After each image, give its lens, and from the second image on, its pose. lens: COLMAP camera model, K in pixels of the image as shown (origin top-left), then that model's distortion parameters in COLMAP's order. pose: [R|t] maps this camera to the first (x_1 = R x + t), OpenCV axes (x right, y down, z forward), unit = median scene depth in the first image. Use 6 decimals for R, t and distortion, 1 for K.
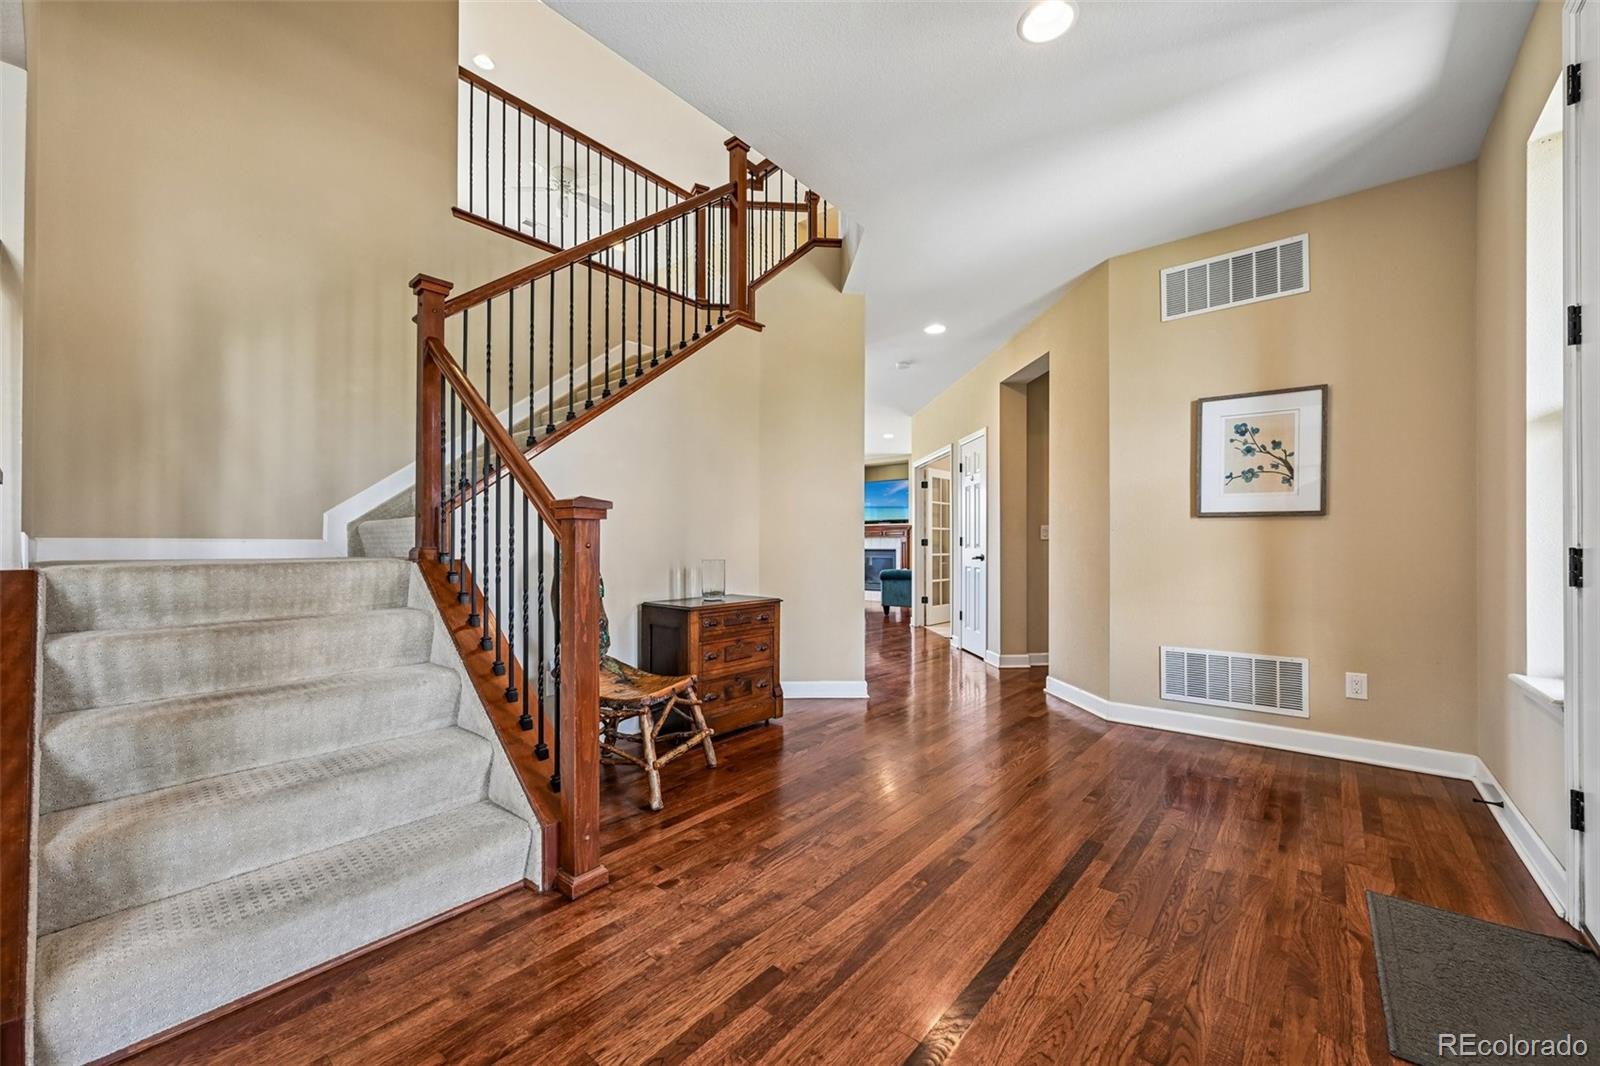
lens RADIAL K [[625.1, 0, 803.7], [0, 625.1, 541.5], [0, 0, 1]] dist [-0.001900, -0.000077]
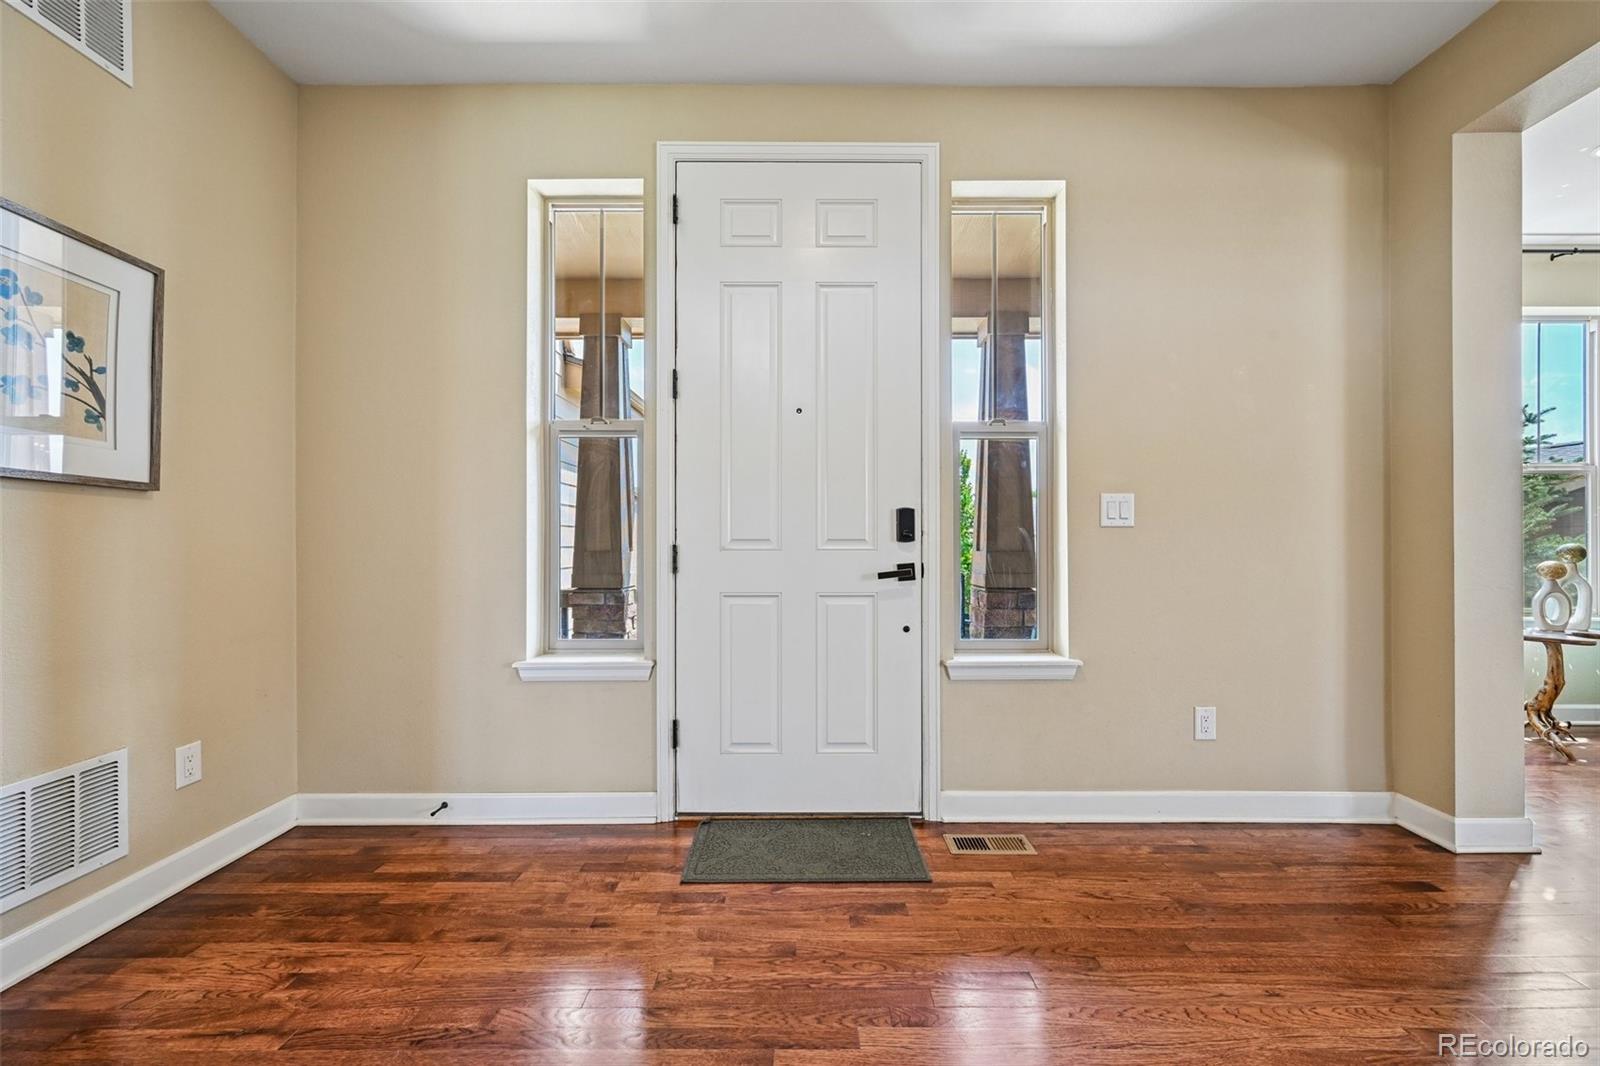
lens RADIAL K [[625.1, 0, 803.7], [0, 625.1, 541.5], [0, 0, 1]] dist [-0.001900, -0.000077]
pose [[-0.647851, 0.000192, 0.761767, -0.003125], [-0.005320, 0.999974, -0.004777, 0.004201], [-0.761749, -0.007147, -0.647833, 0.912704]]
